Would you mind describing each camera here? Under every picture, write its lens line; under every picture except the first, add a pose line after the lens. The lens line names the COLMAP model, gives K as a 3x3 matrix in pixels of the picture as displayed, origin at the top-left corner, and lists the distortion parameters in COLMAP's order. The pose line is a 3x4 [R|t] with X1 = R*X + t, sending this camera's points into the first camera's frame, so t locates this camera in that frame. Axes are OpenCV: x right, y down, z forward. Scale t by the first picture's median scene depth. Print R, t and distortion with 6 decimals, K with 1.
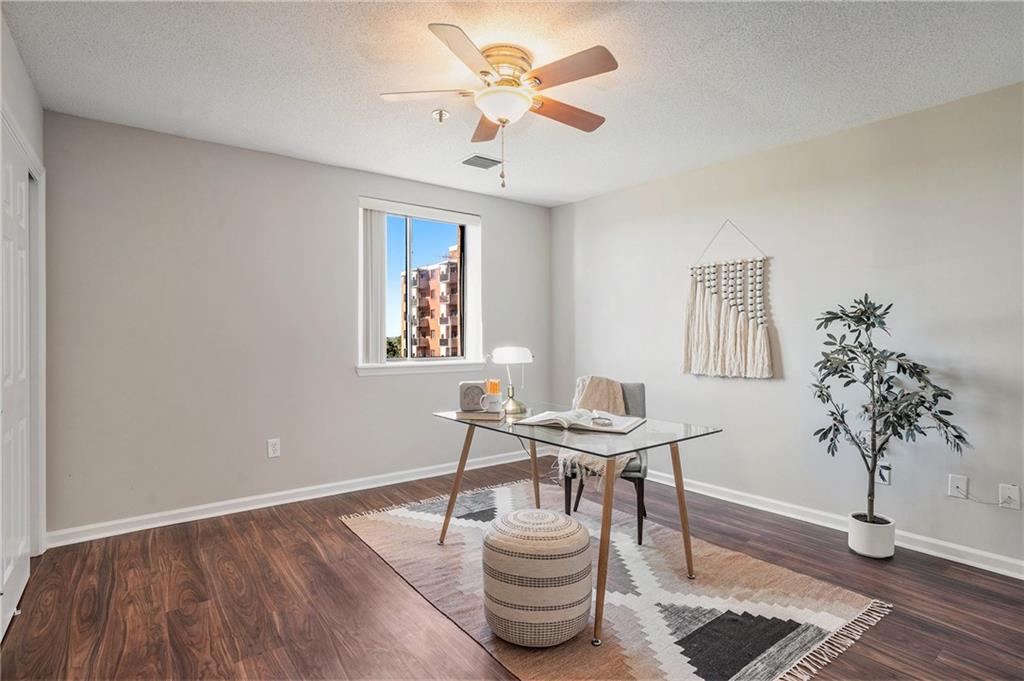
lens RADIAL K [[509.2, 0, 516.8], [0, 509.2, 341.7], [0, 0, 1]] dist [-0.021081, 0.007296]
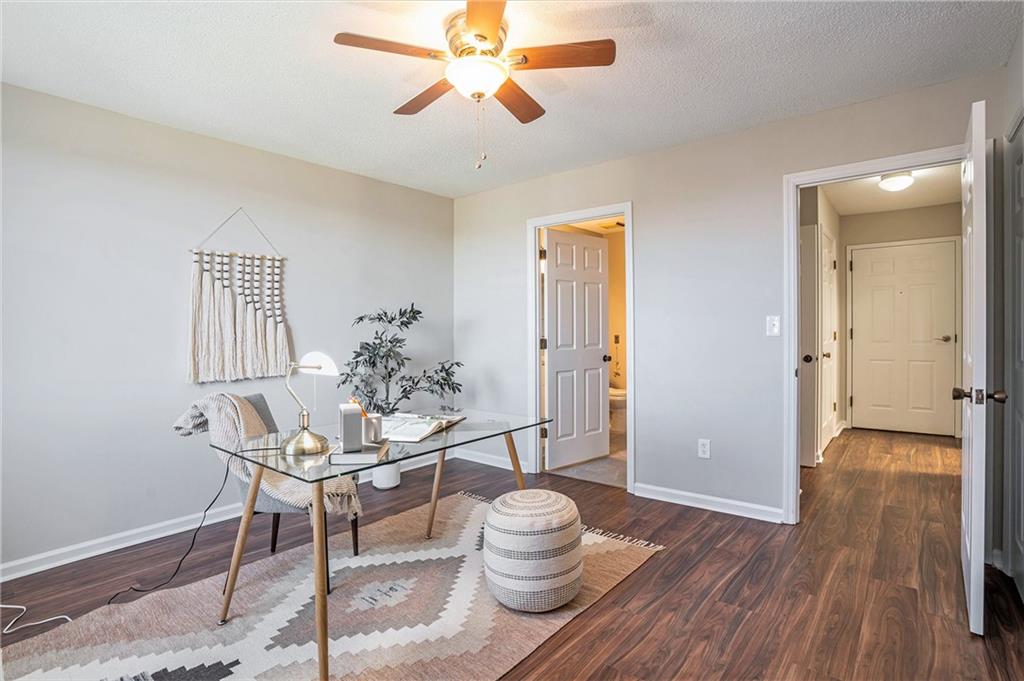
lens RADIAL K [[509.2, 0, 517.4], [0, 509.2, 334.7], [0, 0, 1]] dist [-0.021081, 0.007296]
pose [[-0.193656, -0.010667, 0.981012, -0.595510], [0.027492, 0.999489, 0.016295, -0.013251], [-0.980684, 0.030125, -0.193264, 0.711498]]
